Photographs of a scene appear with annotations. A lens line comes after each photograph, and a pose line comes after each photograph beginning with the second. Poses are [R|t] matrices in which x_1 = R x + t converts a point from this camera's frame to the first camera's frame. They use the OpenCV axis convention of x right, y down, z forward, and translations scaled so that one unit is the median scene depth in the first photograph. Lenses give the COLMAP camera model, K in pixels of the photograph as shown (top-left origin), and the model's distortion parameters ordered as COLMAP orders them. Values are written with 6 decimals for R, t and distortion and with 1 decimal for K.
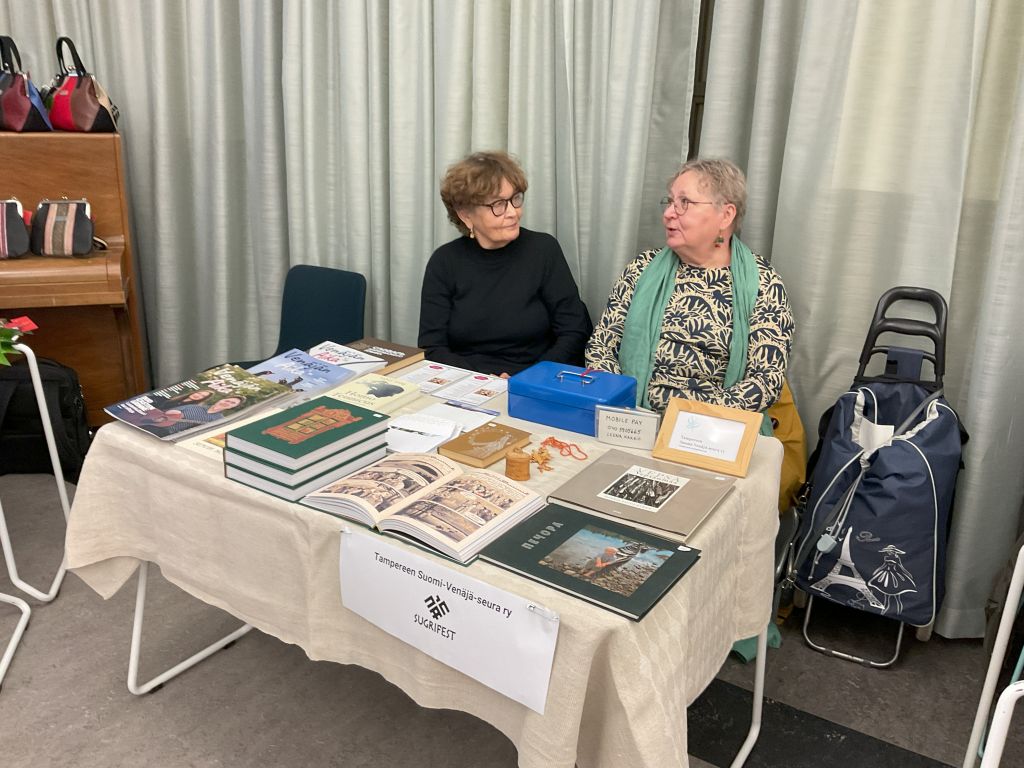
lens RADIAL K [[893.4, 0, 510.5], [0, 893.4, 383.8], [0, 0, 1]] dist [0.029304, -0.031078]
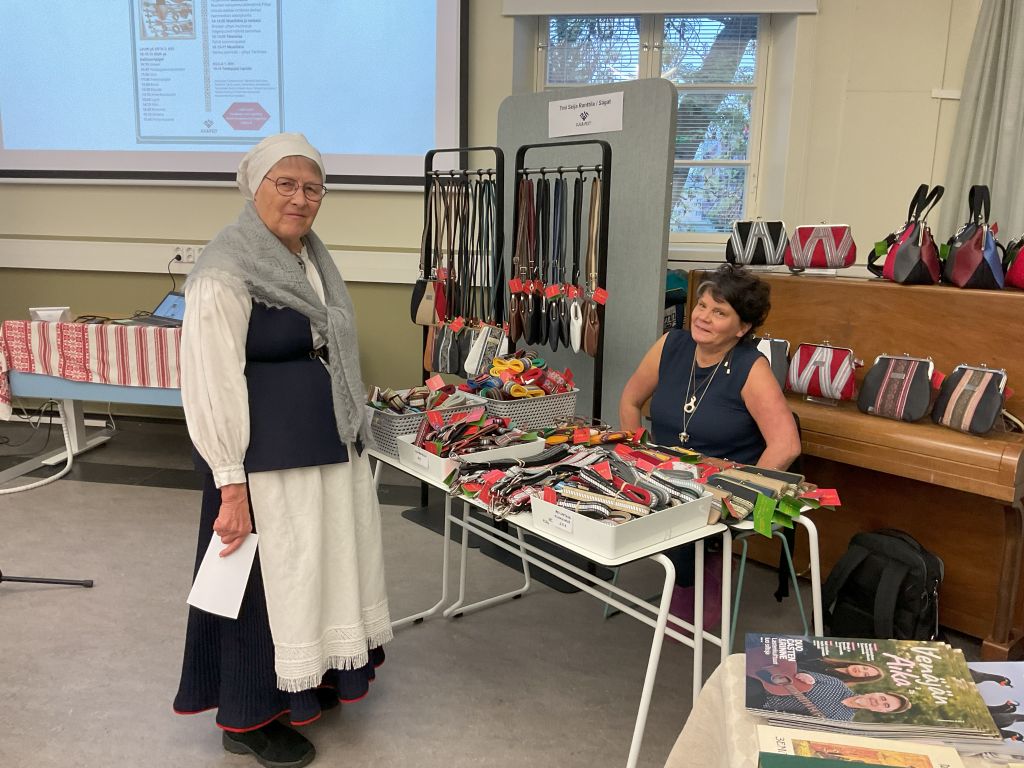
lens RADIAL K [[893.4, 0, 511.5], [0, 893.4, 379.6], [0, 0, 1]] dist [0.029304, -0.031078]
pose [[0.432104, 0.157544, -0.887956, 0.069588], [-0.298475, 0.954115, 0.024035, -0.082521], [0.850999, 0.254647, 0.459299, 0.237745]]
